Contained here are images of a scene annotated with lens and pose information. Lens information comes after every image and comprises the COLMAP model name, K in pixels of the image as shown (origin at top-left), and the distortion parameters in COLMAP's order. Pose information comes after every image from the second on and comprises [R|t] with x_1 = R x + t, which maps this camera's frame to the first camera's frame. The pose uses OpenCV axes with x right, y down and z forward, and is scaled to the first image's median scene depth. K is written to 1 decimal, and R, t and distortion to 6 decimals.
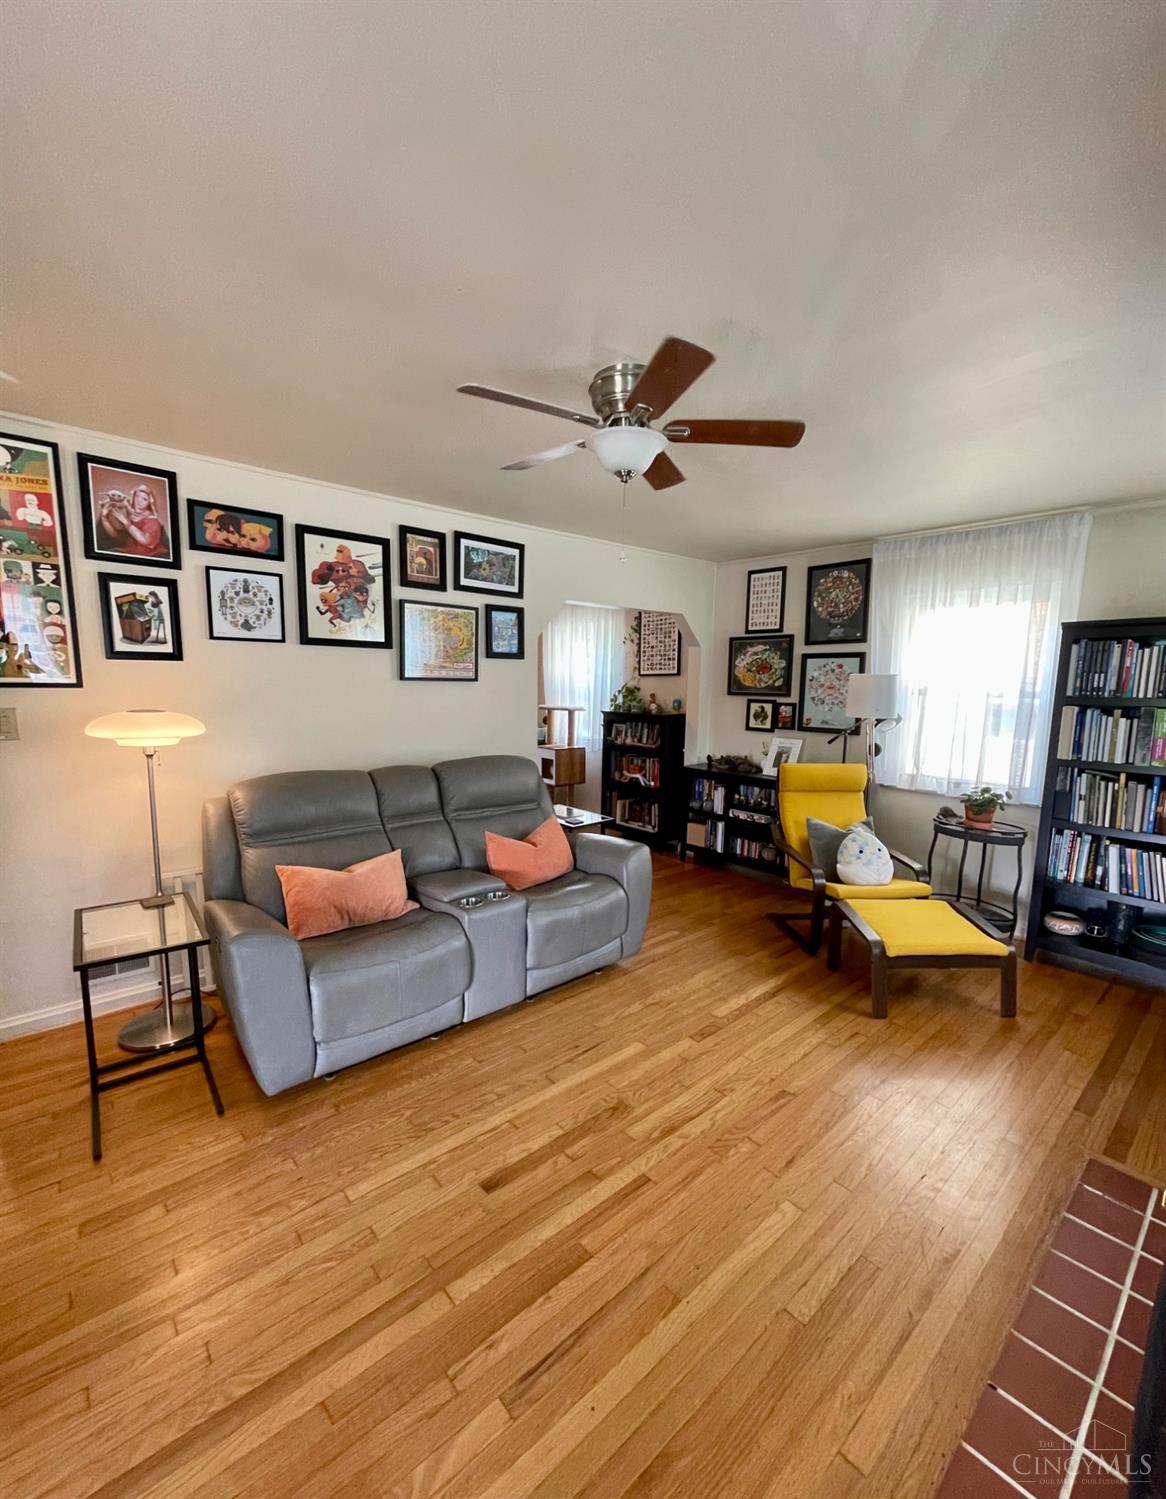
lens RADIAL K [[637.8, 0, 608.4], [0, 637.8, 775.8], [0, 0, 1]] dist [-0.007179, -0.000435]
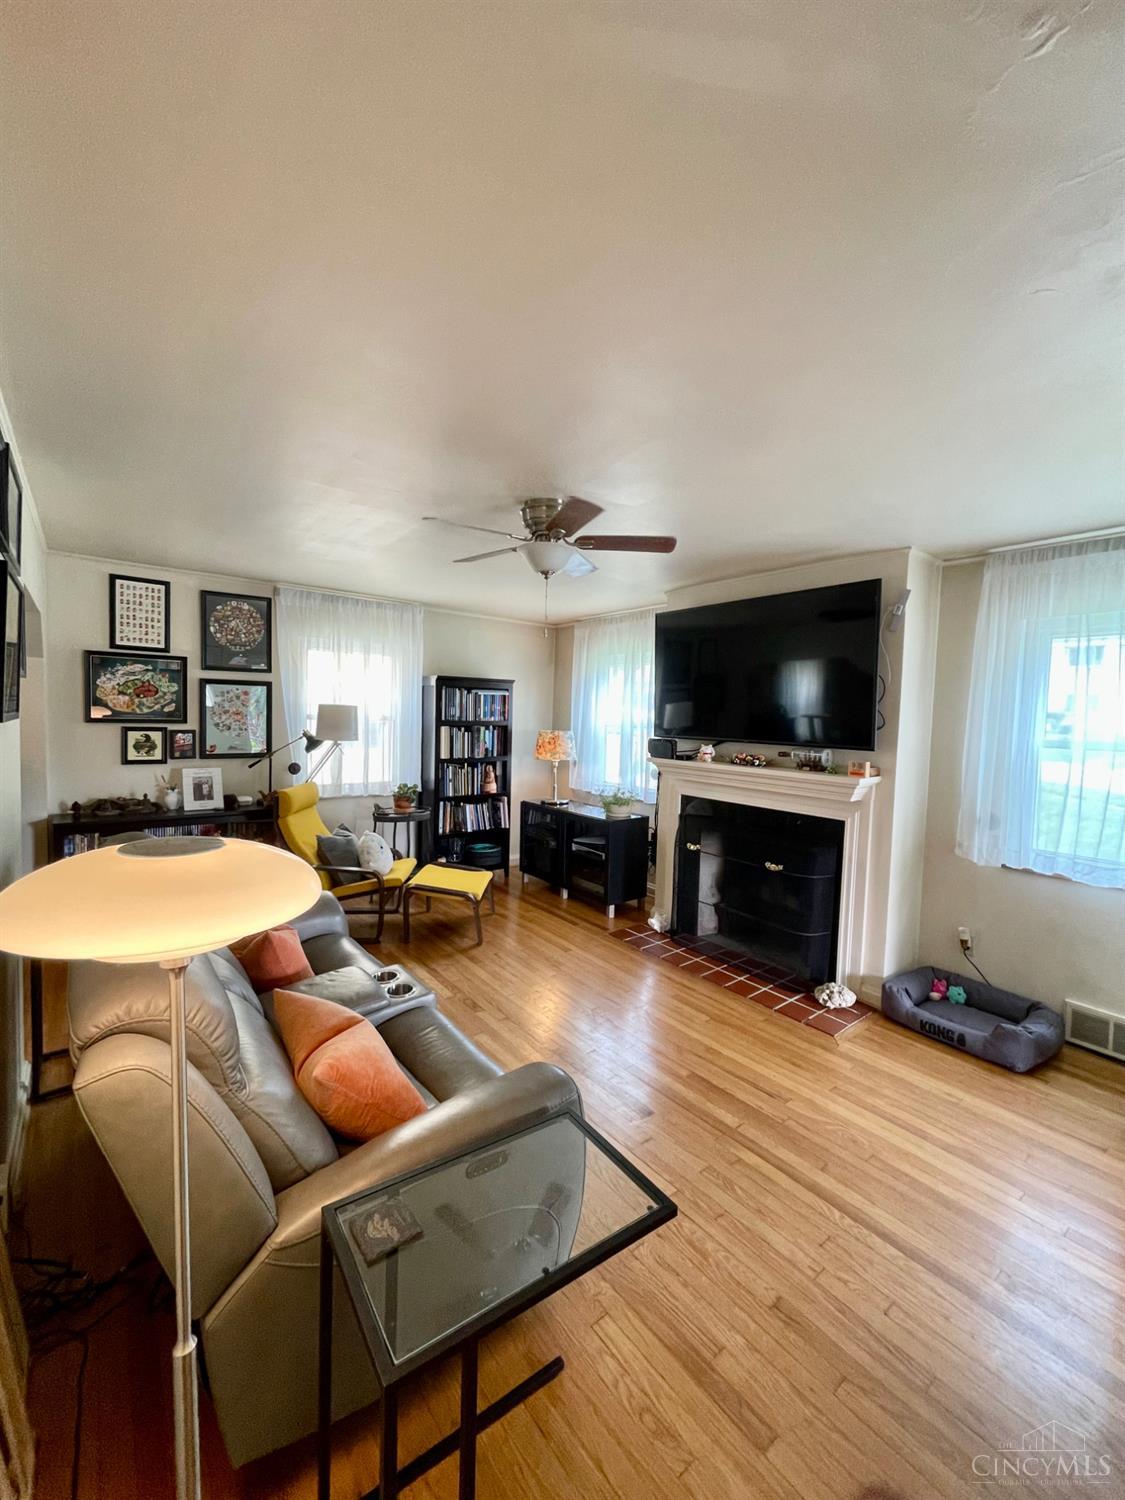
lens RADIAL K [[610.1, 0, 560.5], [0, 610.1, 742.0], [0, 0, 1]] dist [-0.000699, 0.000619]
pose [[0.067024, -0.065337, 0.995610, -0.569720], [0.116369, 0.991555, 0.057237, -0.085478], [-0.990942, 0.112022, 0.074061, 0.403481]]
